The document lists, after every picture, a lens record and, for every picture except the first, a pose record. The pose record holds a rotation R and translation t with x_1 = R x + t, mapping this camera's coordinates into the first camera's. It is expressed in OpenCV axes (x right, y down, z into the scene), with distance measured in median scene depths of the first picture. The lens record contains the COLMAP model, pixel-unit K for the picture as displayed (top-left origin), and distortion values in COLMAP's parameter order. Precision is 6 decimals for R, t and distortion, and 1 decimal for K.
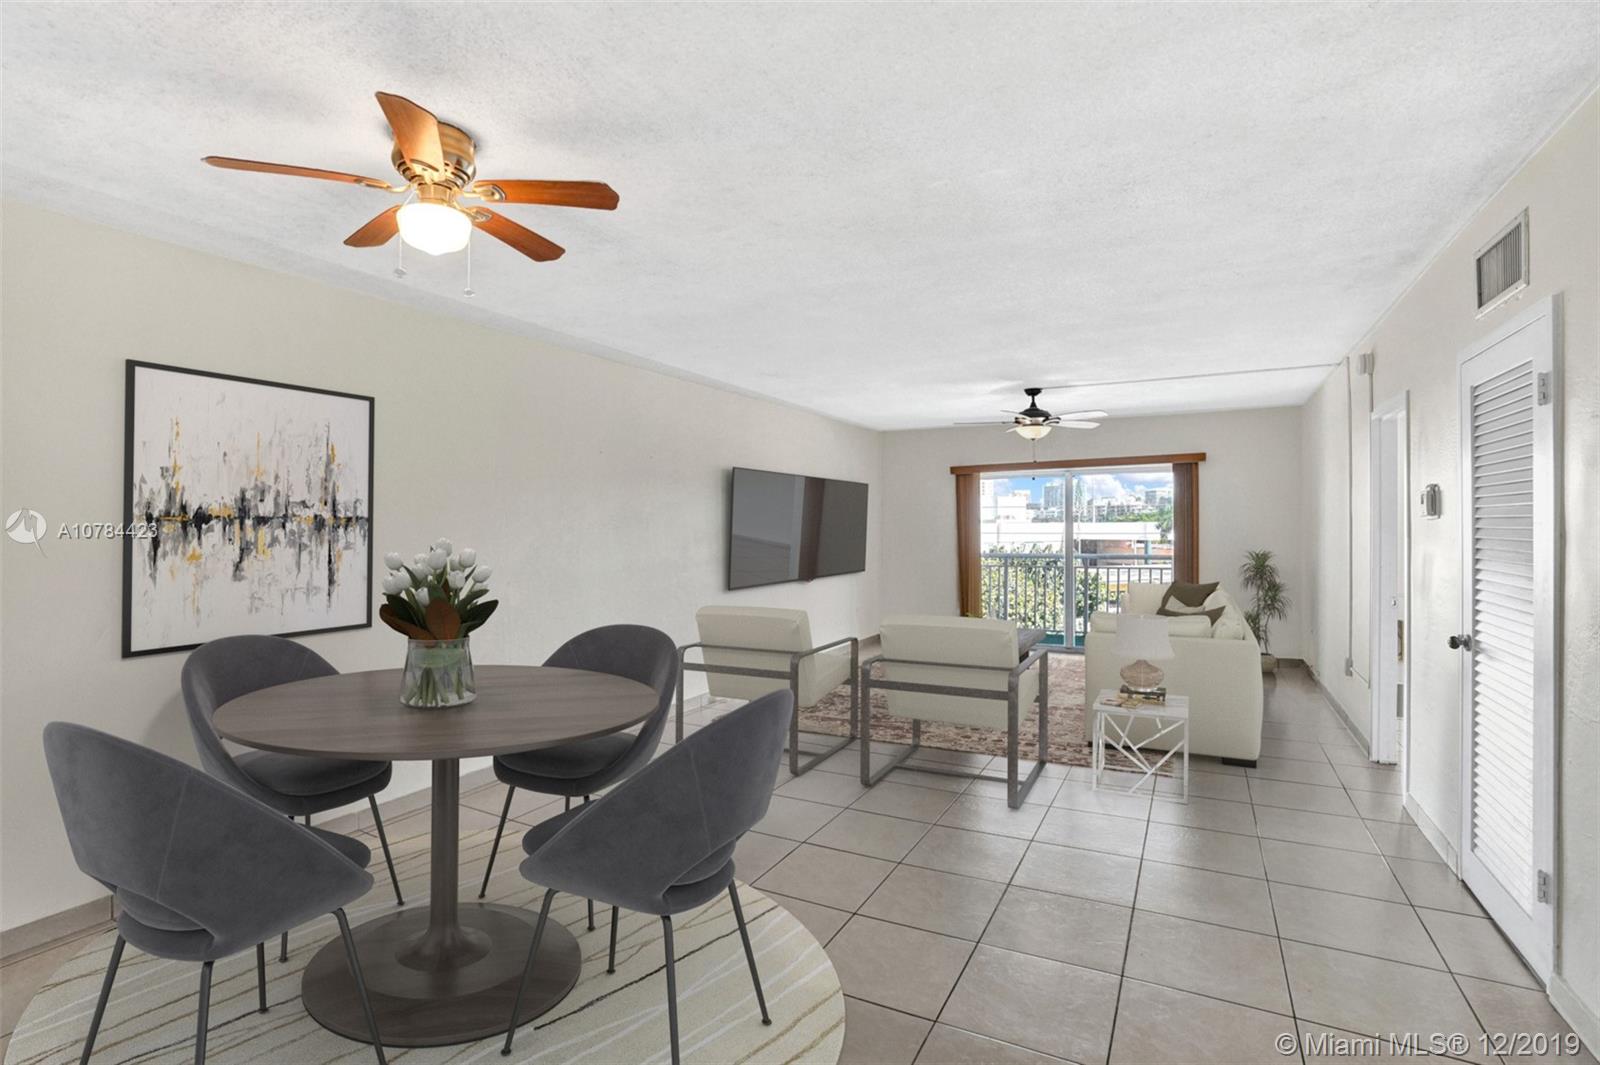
lens RADIAL K [[751.2, 0, 798.0], [0, 751.2, 518.4], [0, 0, 1]] dist [-0.069500, 0.027387]
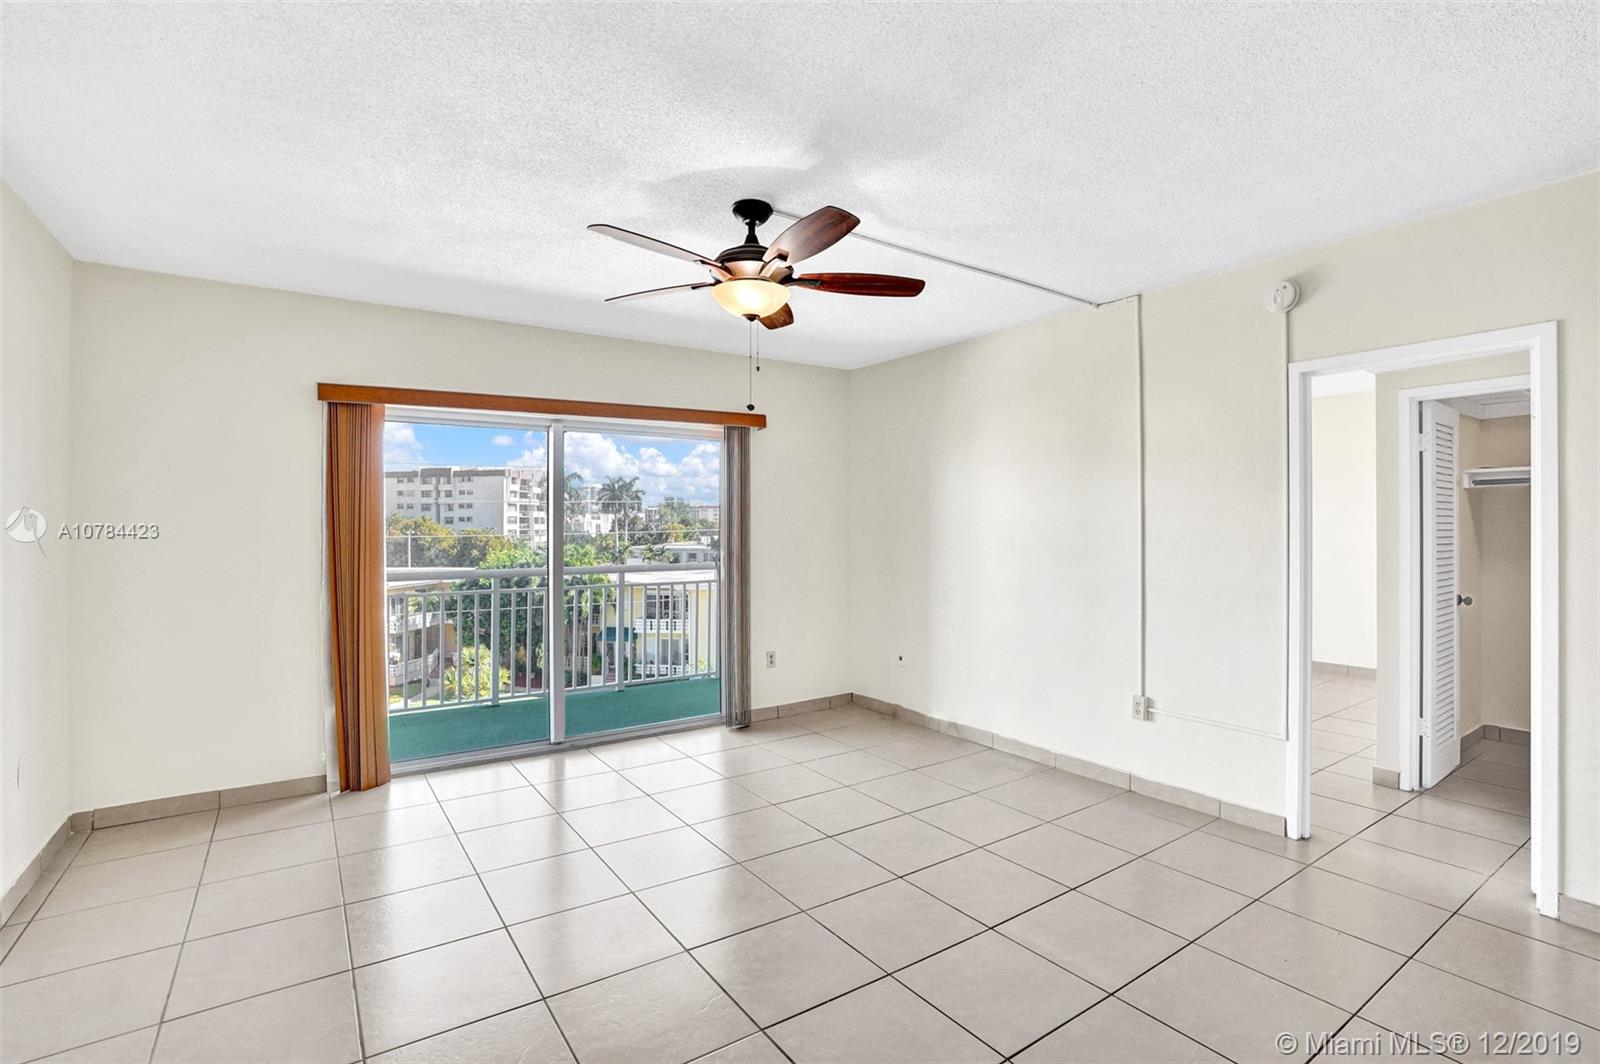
lens RADIAL K [[751.2, 0, 798.0], [0, 751.2, 517.9], [0, 0, 1]] dist [-0.069500, 0.027387]
pose [[0.453932, 0.014661, 0.890916, -0.062858], [-0.008119, 0.999891, -0.012317, 0.017428], [-0.890999, -0.001642, 0.454001, 0.770839]]
